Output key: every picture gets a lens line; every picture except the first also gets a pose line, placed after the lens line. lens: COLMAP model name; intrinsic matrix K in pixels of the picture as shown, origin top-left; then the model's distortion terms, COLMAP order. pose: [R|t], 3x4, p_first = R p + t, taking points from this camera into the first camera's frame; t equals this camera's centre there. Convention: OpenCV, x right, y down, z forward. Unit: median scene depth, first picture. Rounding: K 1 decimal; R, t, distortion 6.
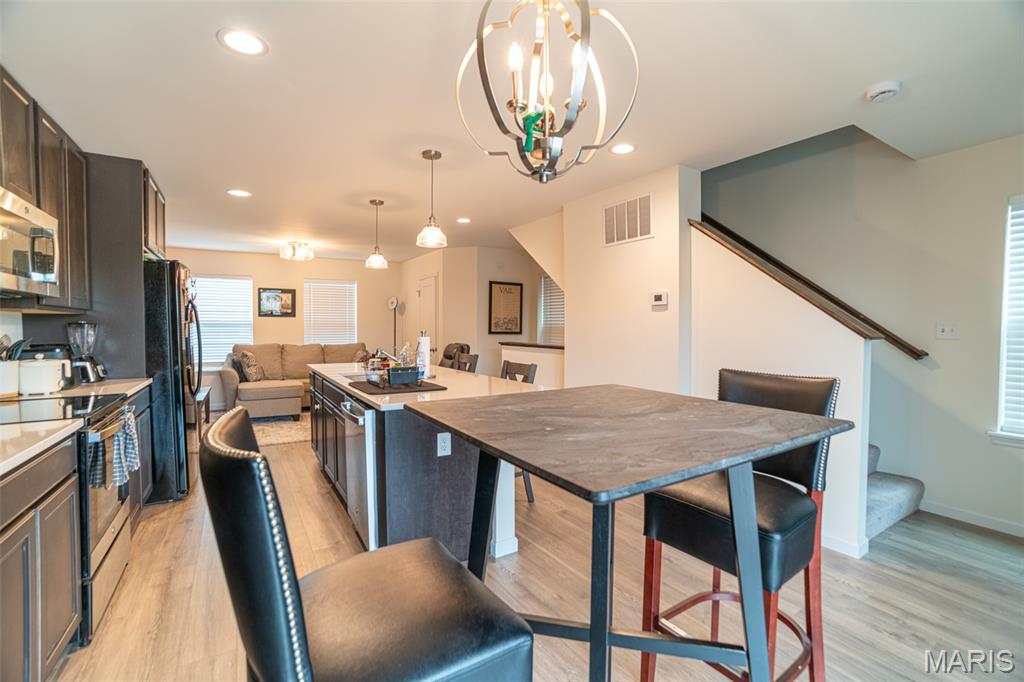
lens RADIAL K [[456.8, 0, 512.6], [0, 456.8, 341.7], [0, 0, 1]] dist [-0.085211, 0.036911]
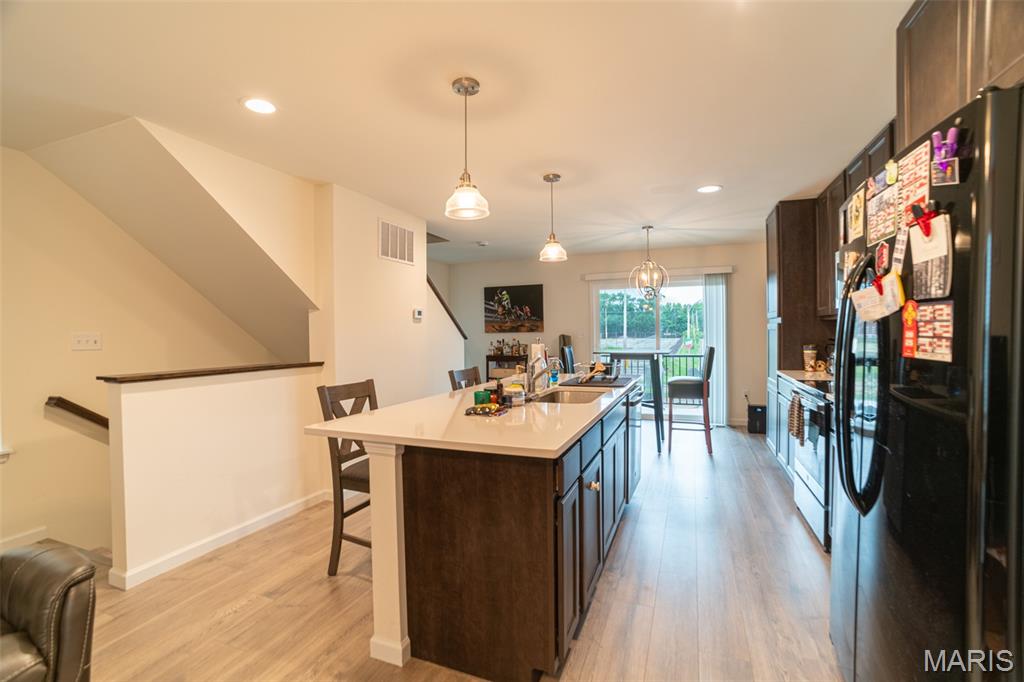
lens RADIAL K [[456.8, 0, 512.6], [0, 456.8, 341.7], [0, 0, 1]] dist [-0.085211, 0.036911]
pose [[-0.573960, -0.010349, 0.818818, -0.721308], [0.036781, 0.998585, 0.038403, -0.038333], [-0.818057, 0.052159, -0.572767, 1.182782]]
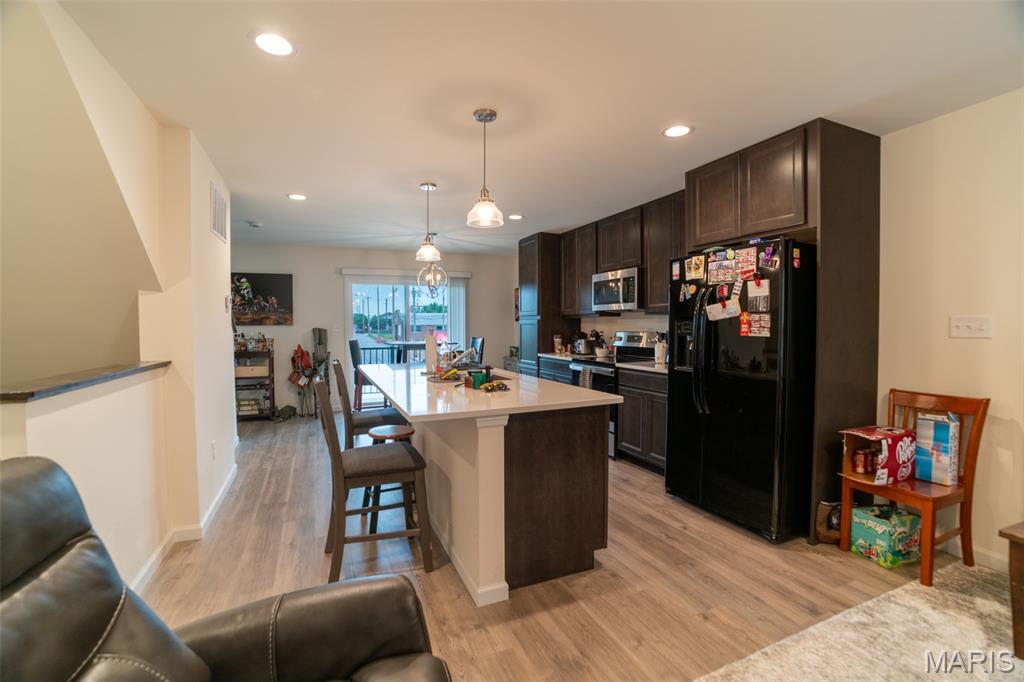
lens RADIAL K [[456.8, 0, 512.6], [0, 456.8, 341.7], [0, 0, 1]] dist [-0.085211, 0.036911]
pose [[-0.987078, -0.003123, 0.160210, -0.430365], [0.007975, 0.997614, 0.068578, -0.047737], [-0.160042, 0.068970, -0.984698, 1.505889]]
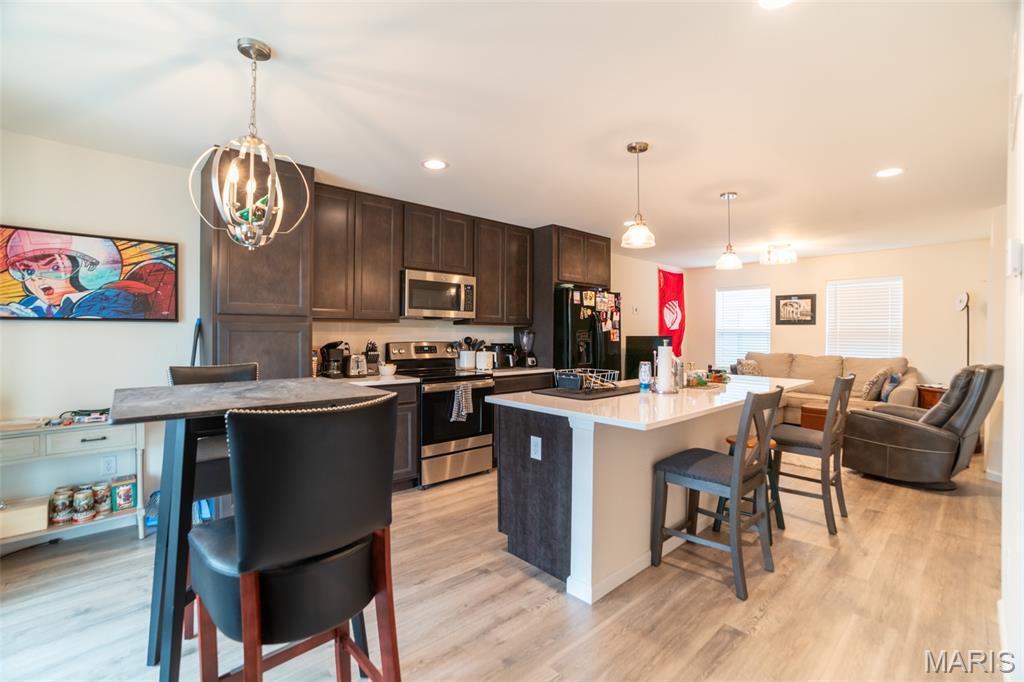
lens RADIAL K [[456.8, 0, 512.6], [0, 456.8, 341.7], [0, 0, 1]] dist [-0.085211, 0.036911]
pose [[0.174500, 0.022095, -0.984409, 0.451831], [-0.039916, 0.999085, 0.015349, -0.016925], [0.983848, 0.036615, 0.175222, 0.396651]]
